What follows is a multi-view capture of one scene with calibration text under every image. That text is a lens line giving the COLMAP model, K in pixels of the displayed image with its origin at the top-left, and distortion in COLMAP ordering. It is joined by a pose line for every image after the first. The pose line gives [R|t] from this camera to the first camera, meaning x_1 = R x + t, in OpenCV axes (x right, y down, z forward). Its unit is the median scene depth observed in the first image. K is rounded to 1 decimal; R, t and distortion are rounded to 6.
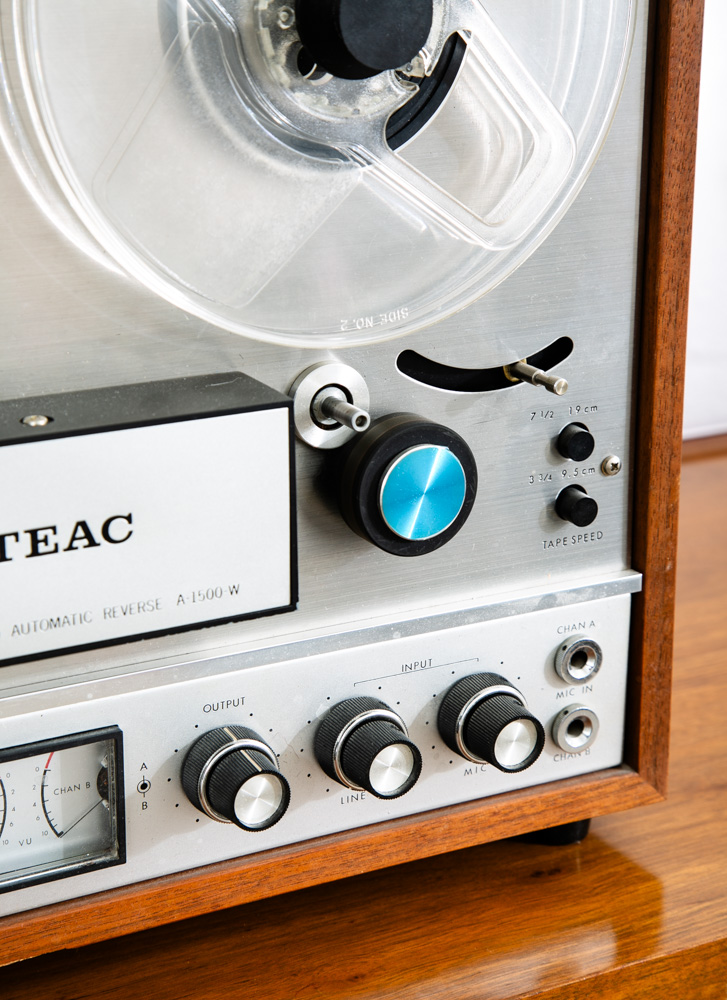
lens RADIAL K [[2053.6, 0, 347.8], [0, 2053.6, 521.7], [0, 0, 1]] dist [0.191438, 0.000000]
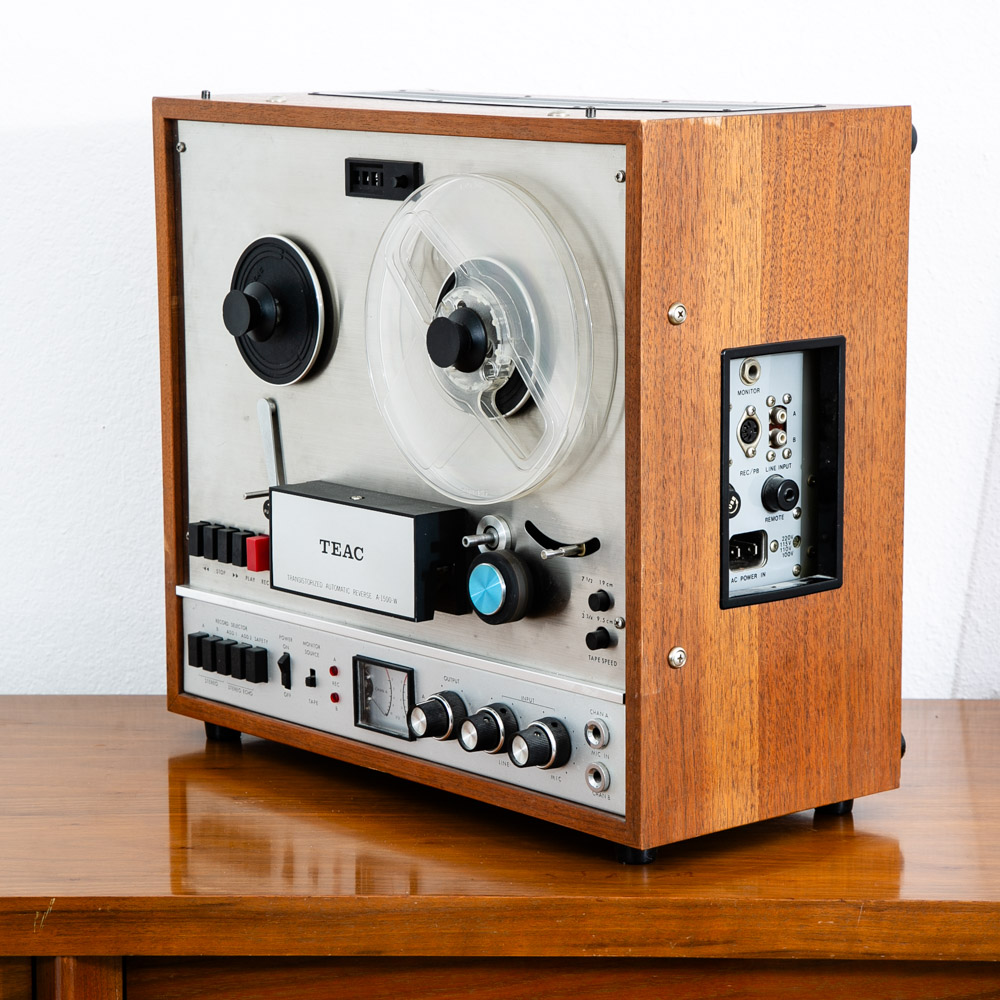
lens RADIAL K [[3395.1, 0, 498.7], [0, 3395.1, 505.5], [0, 0, 1]] dist [0.325837, 0.000000]
pose [[0.219828, 0.164873, -0.961505, 2.999838], [-0.298545, 0.949696, 0.094592, -0.382076], [0.928734, 0.266258, 0.257992, 0.179704]]
